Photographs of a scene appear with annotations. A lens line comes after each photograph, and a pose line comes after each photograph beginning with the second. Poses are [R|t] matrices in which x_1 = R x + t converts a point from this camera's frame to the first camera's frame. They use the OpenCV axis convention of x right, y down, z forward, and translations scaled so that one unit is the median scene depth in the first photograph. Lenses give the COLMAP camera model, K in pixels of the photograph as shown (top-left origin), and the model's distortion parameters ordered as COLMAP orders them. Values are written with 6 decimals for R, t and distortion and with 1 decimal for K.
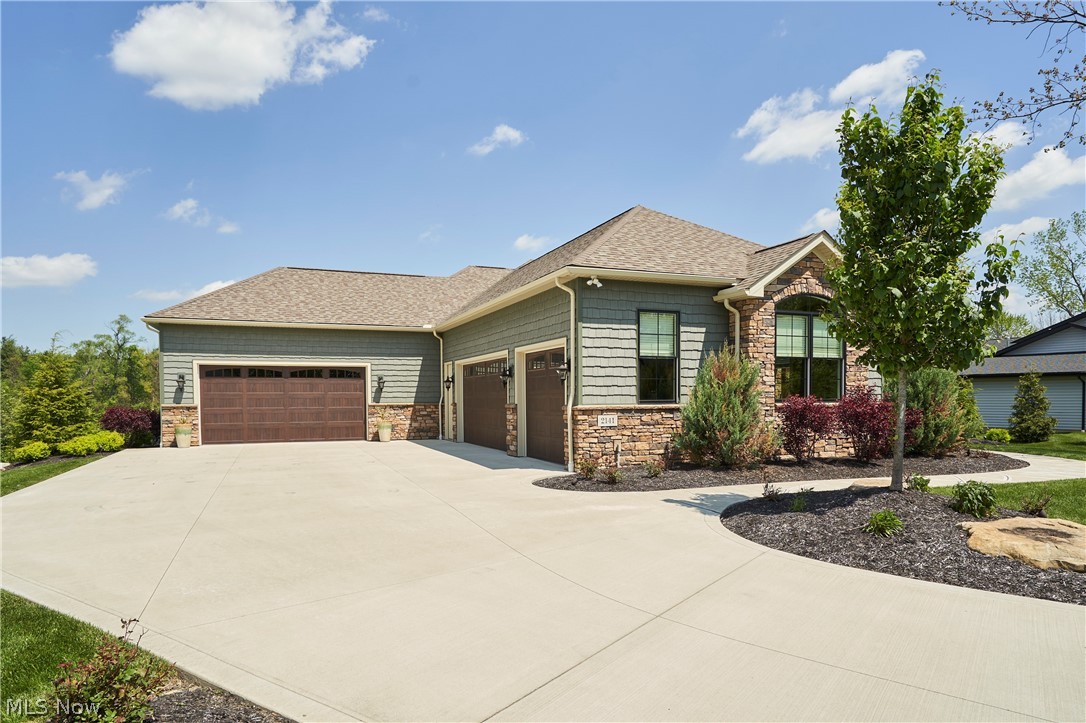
lens RADIAL K [[649.5, 0, 546.8], [0, 649.5, 402.7], [0, 0, 1]] dist [0.001380, 0.005563]
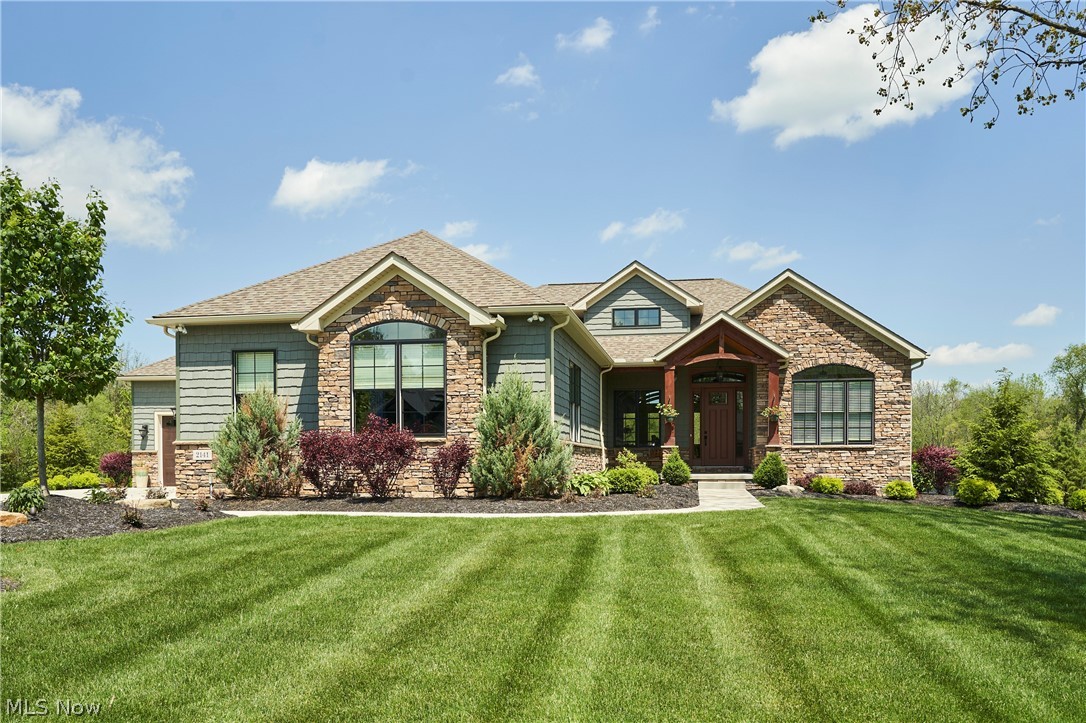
lens RADIAL K [[903.0, 0, 535.1], [0, 903.0, 468.4], [0, 0, 1]] dist [0.000290, 0.003586]
pose [[0.845311, 0.005712, -0.534244, 1.269725], [-0.006716, 0.999977, 0.000065, 0.042874], [0.534232, 0.003532, 0.845330, 0.016267]]
